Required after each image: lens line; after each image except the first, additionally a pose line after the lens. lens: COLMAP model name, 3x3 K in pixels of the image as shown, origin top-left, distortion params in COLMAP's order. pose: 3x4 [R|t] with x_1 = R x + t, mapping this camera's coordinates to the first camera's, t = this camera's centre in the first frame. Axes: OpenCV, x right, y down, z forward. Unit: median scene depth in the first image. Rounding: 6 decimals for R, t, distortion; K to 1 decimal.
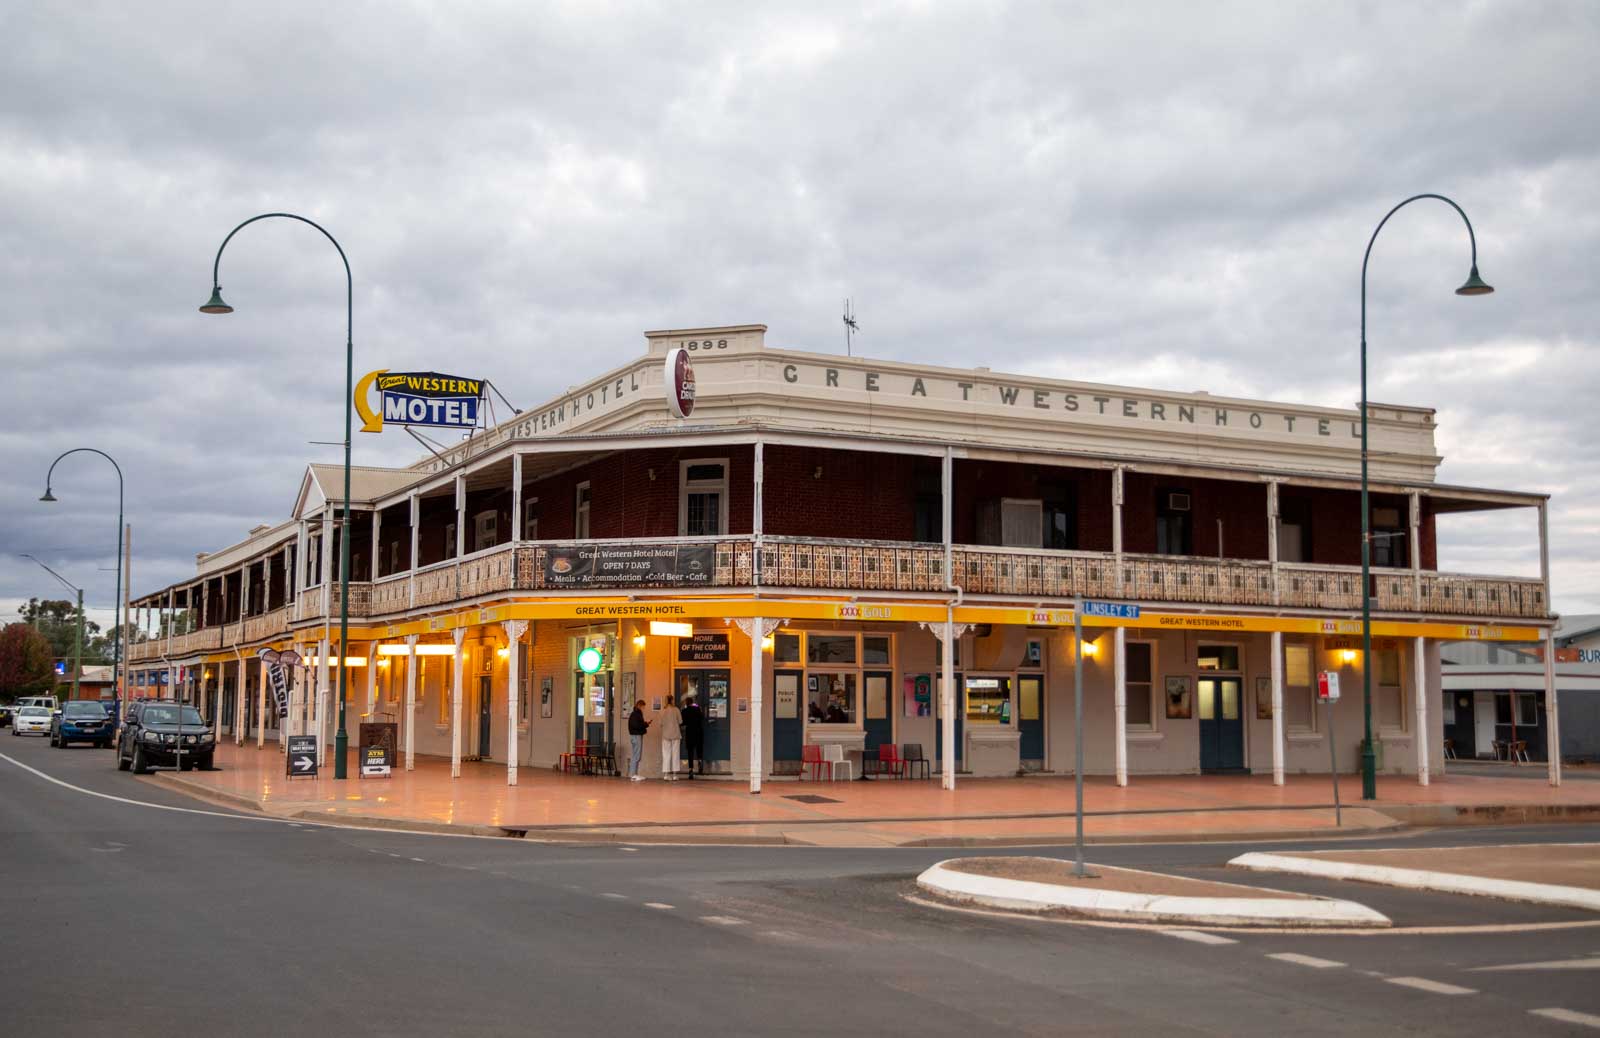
lens RADIAL K [[1759.7, 0, 801.0], [0, 1759.7, 521.8], [0, 0, 1]] dist [-0.087461, 0.000000]
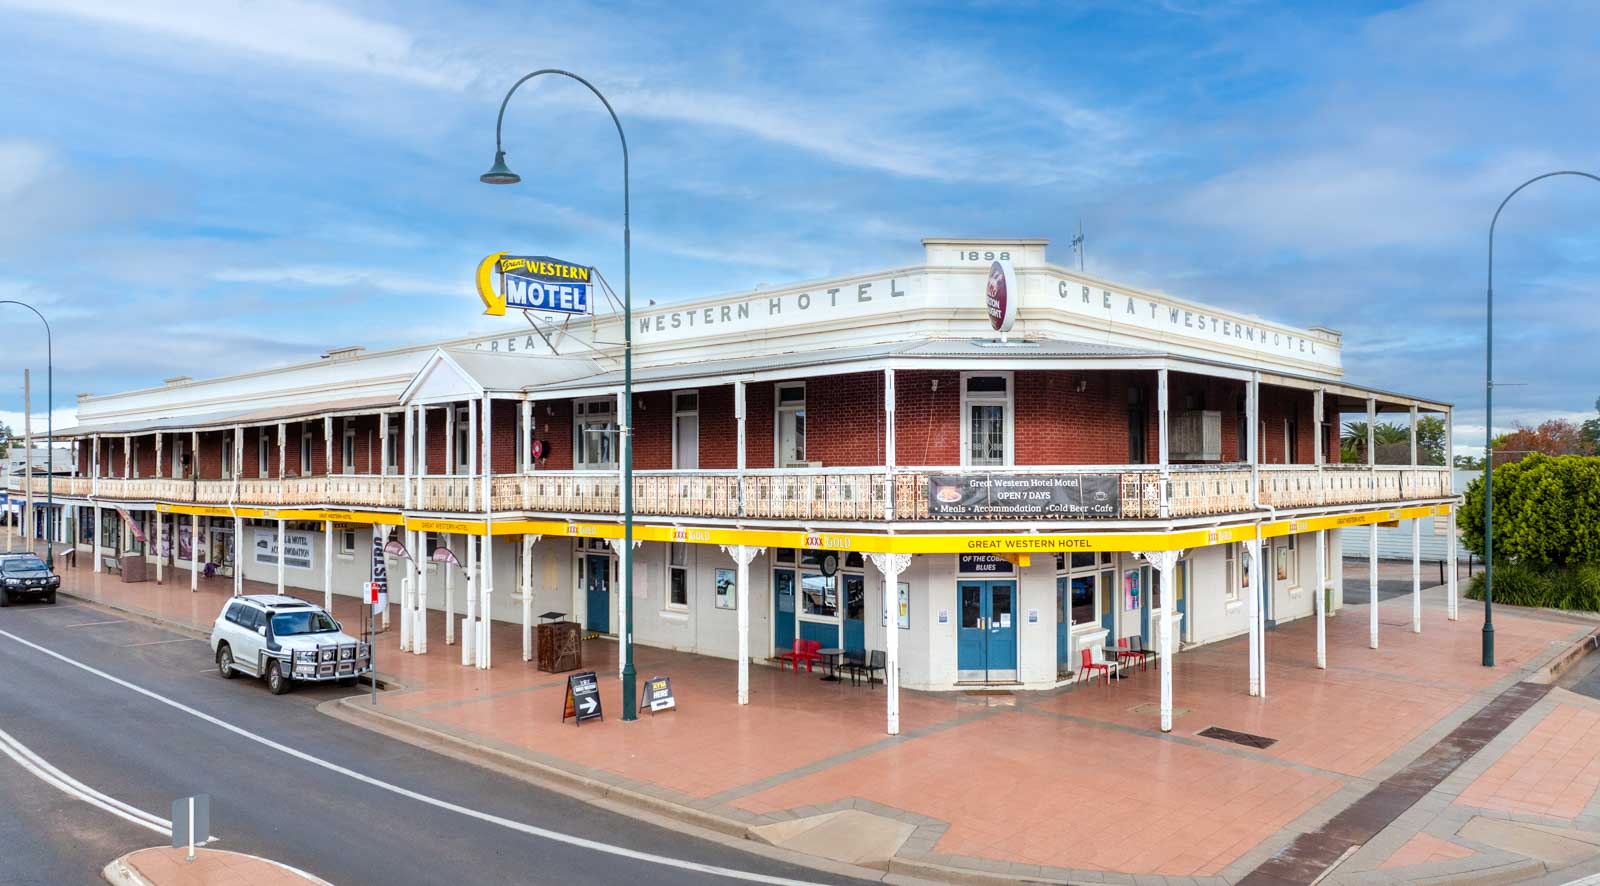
lens RADIAL K [[1124.3, 0, 803.1], [0, 1124.3, 448.2], [0, 0, 1]] dist [-0.063081, 0.000257]
pose [[0.938944, -0.001432, 0.344067, -0.371672], [-0.028025, 0.996350, 0.080627, -0.040425], [-0.342927, -0.085347, 0.935477, 0.432883]]
